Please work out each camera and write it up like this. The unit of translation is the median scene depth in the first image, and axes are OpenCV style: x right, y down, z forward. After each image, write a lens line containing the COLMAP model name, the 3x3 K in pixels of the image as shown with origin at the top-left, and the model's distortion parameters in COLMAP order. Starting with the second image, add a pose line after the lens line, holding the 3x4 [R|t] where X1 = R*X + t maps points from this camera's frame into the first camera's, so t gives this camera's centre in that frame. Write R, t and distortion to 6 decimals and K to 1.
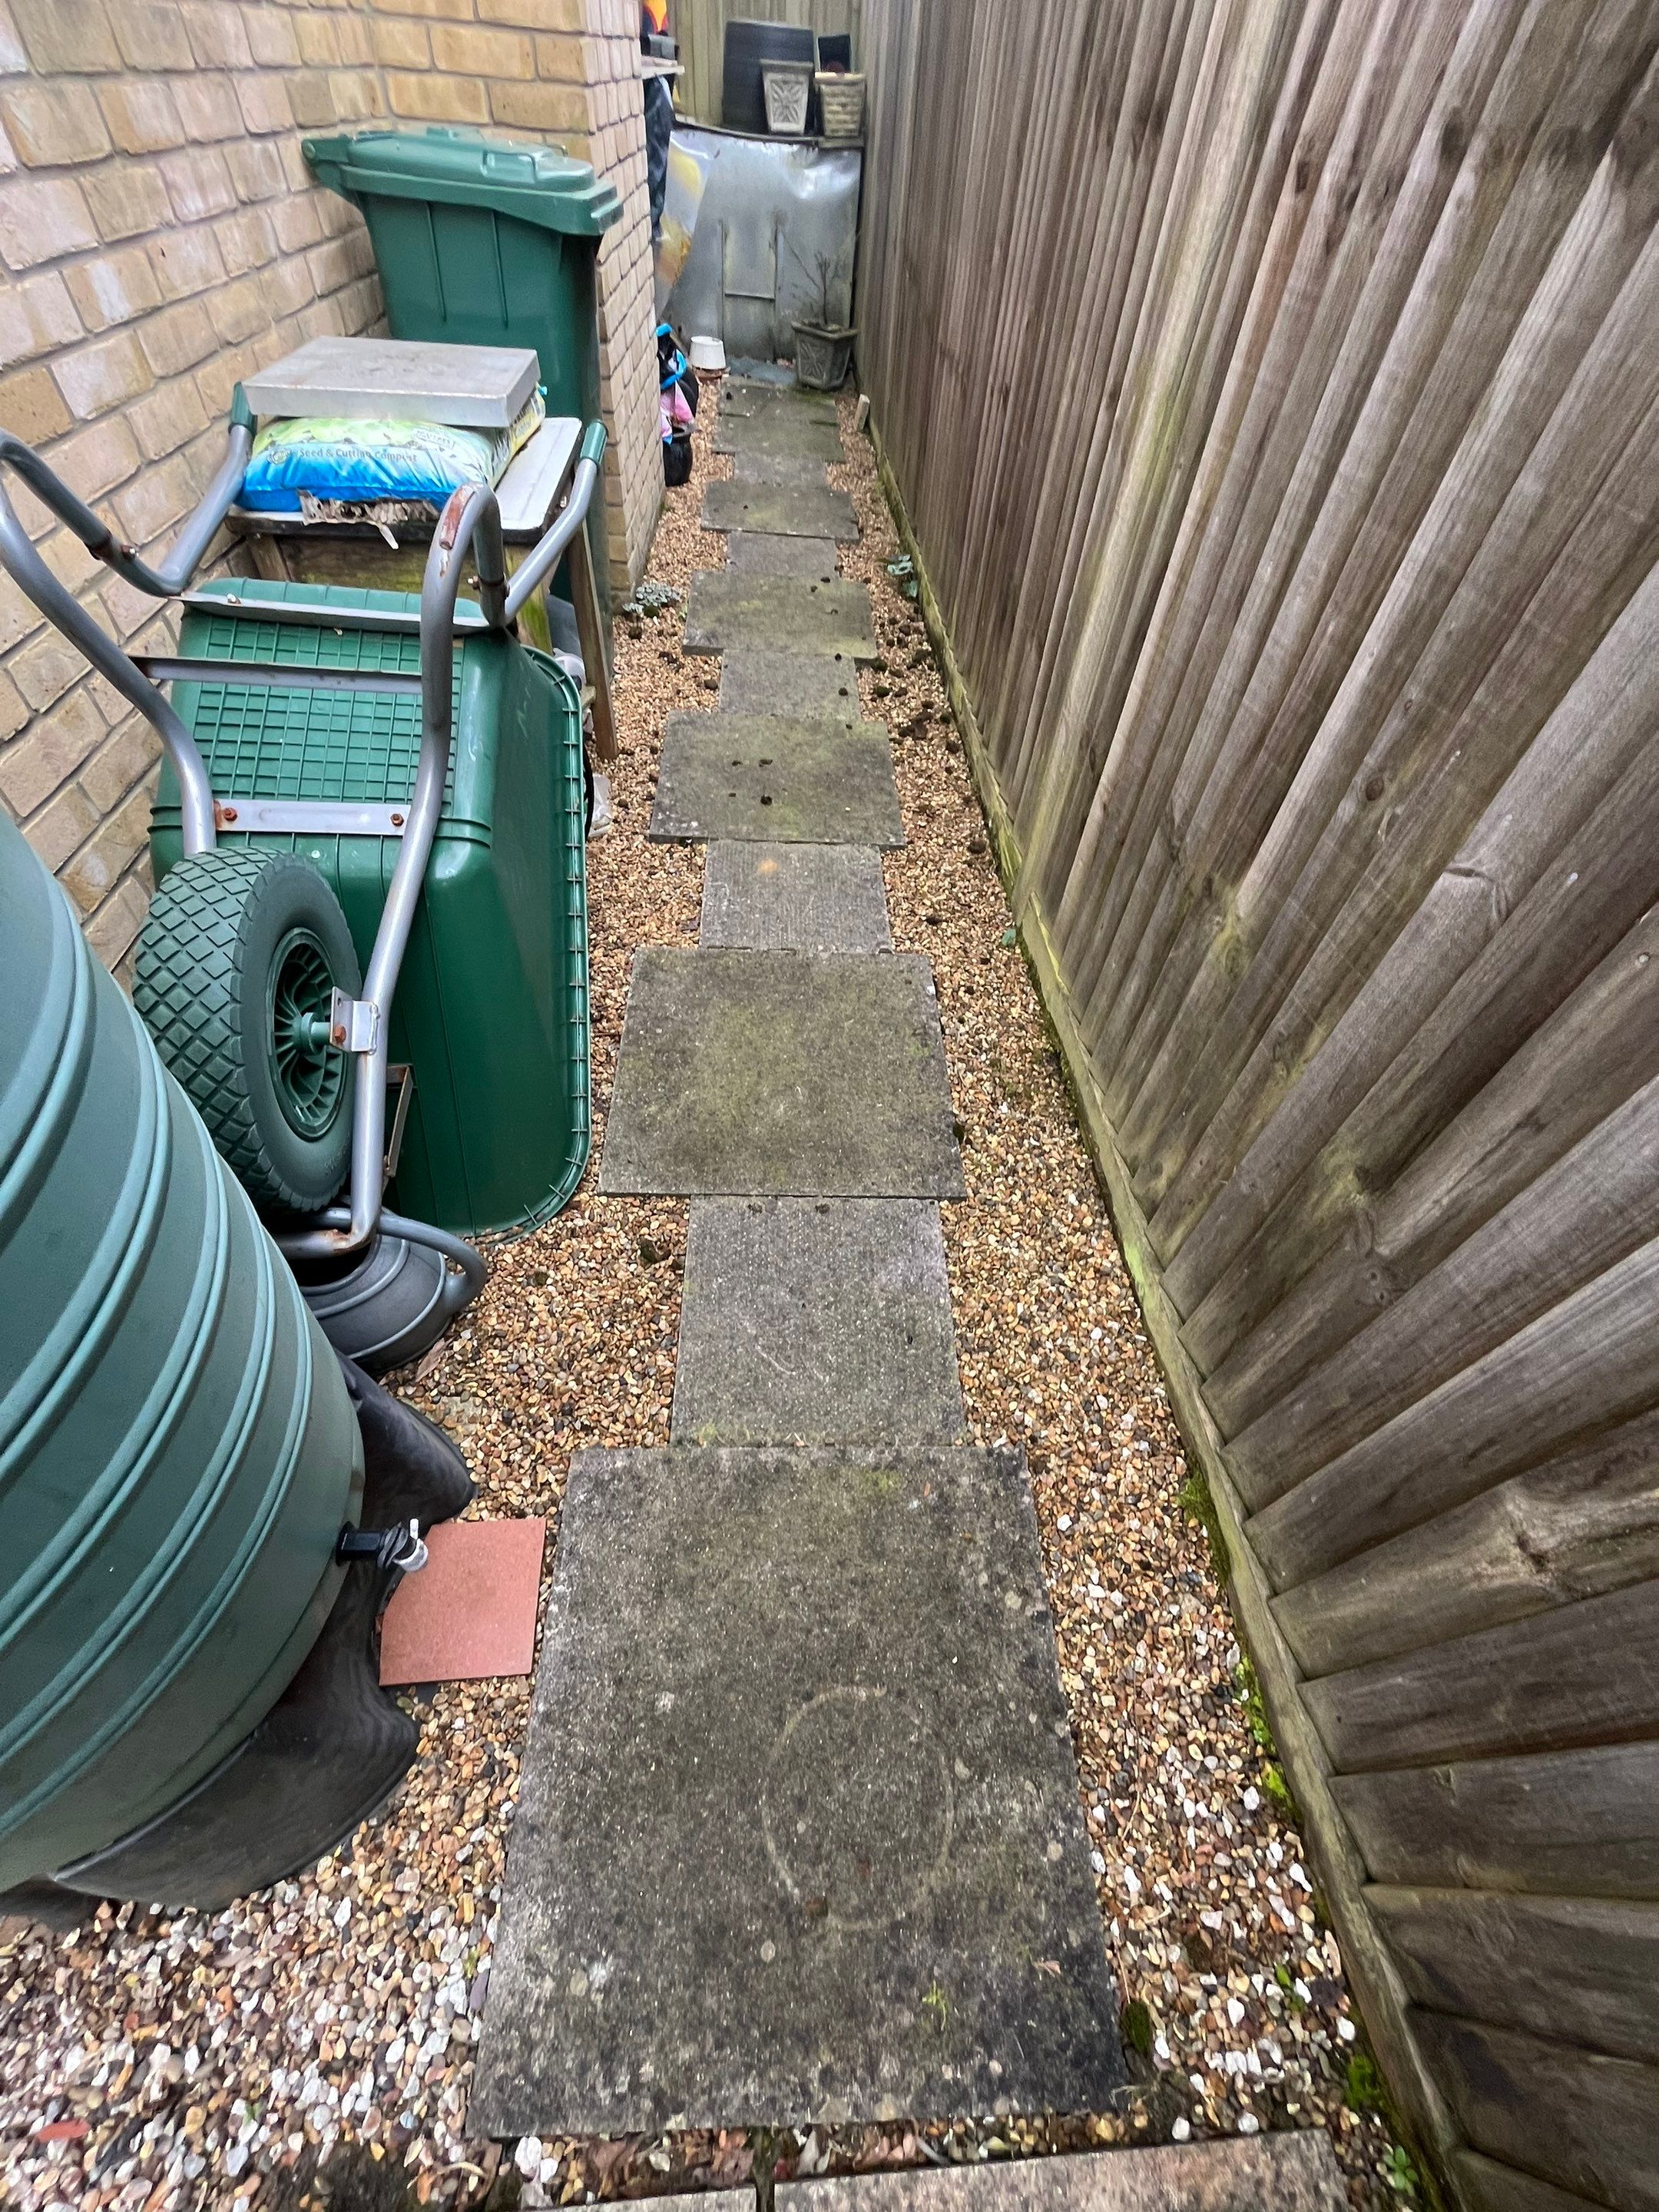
lens RADIAL K [[891.5, 0, 826.1], [0, 891.5, 1108.2], [0, 0, 1]] dist [-0.003555, 0.000045]
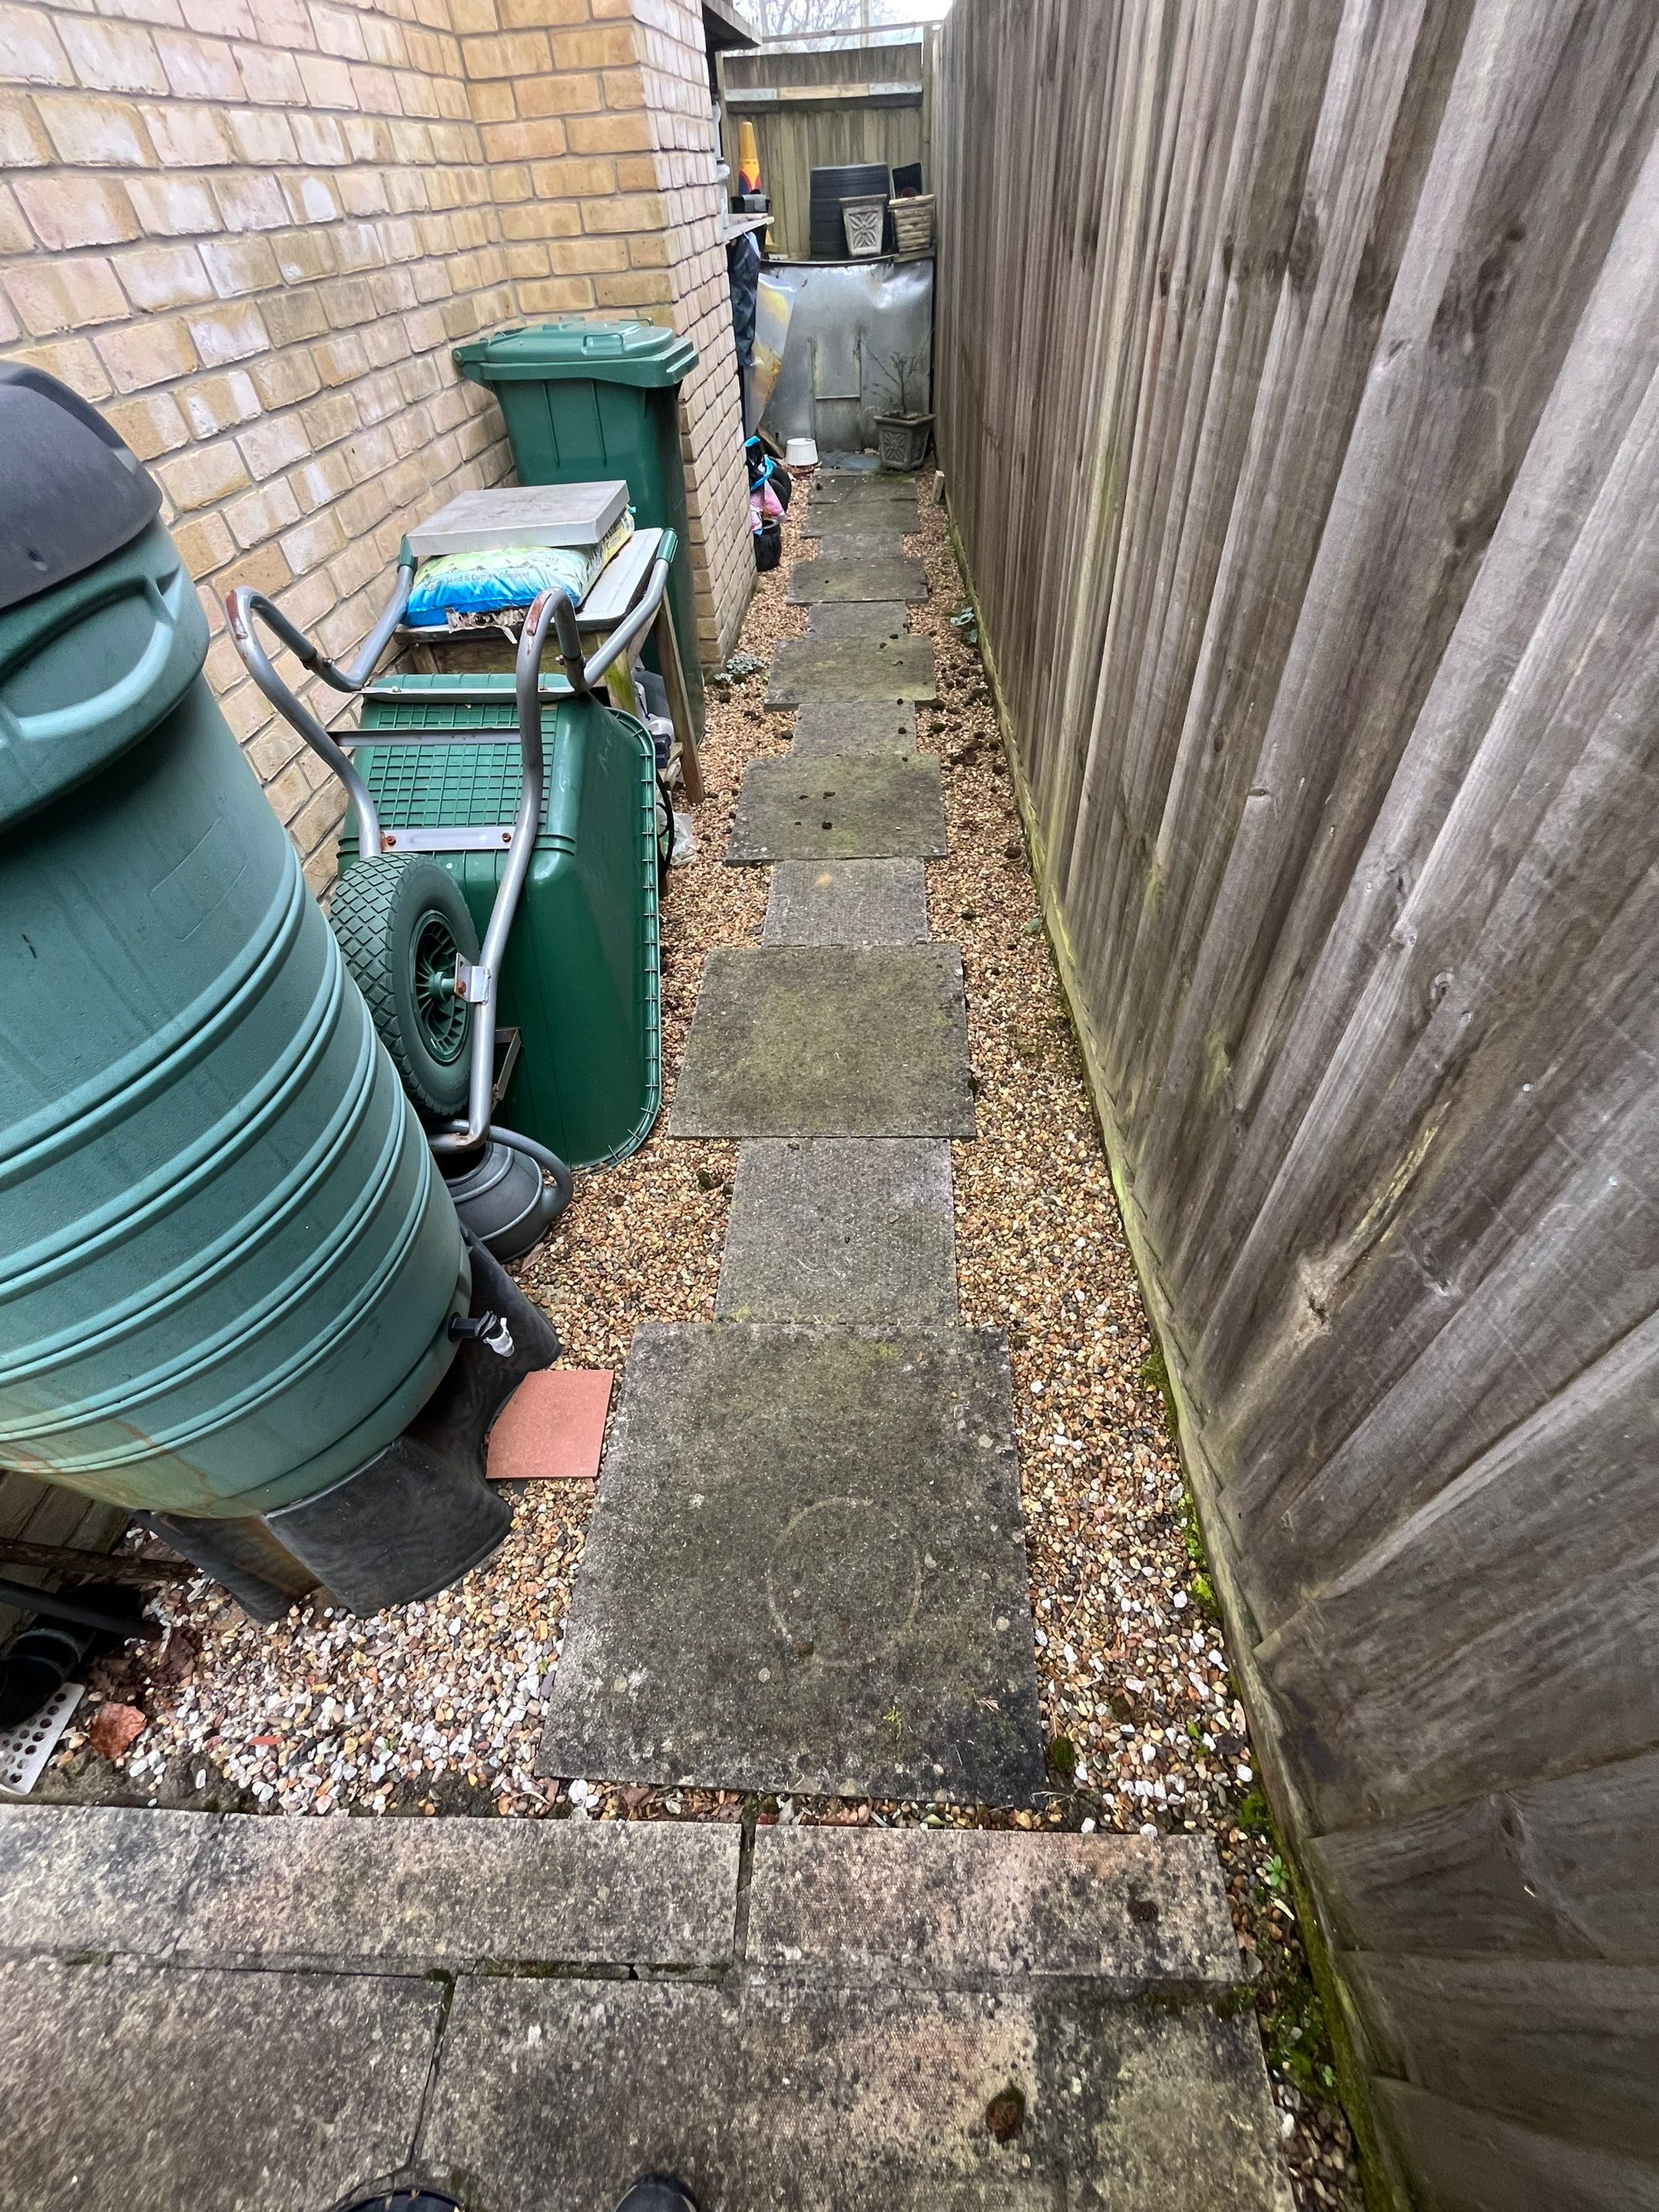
lens RADIAL K [[891.5, 0, 826.1], [0, 891.5, 1108.2], [0, 0, 1]] dist [-0.003555, 0.000045]
pose [[0.988802, -0.025174, -0.147093, 0.175516], [0.016672, 0.998134, -0.058749, 0.164353], [0.148298, 0.055639, 0.987376, -0.221552]]
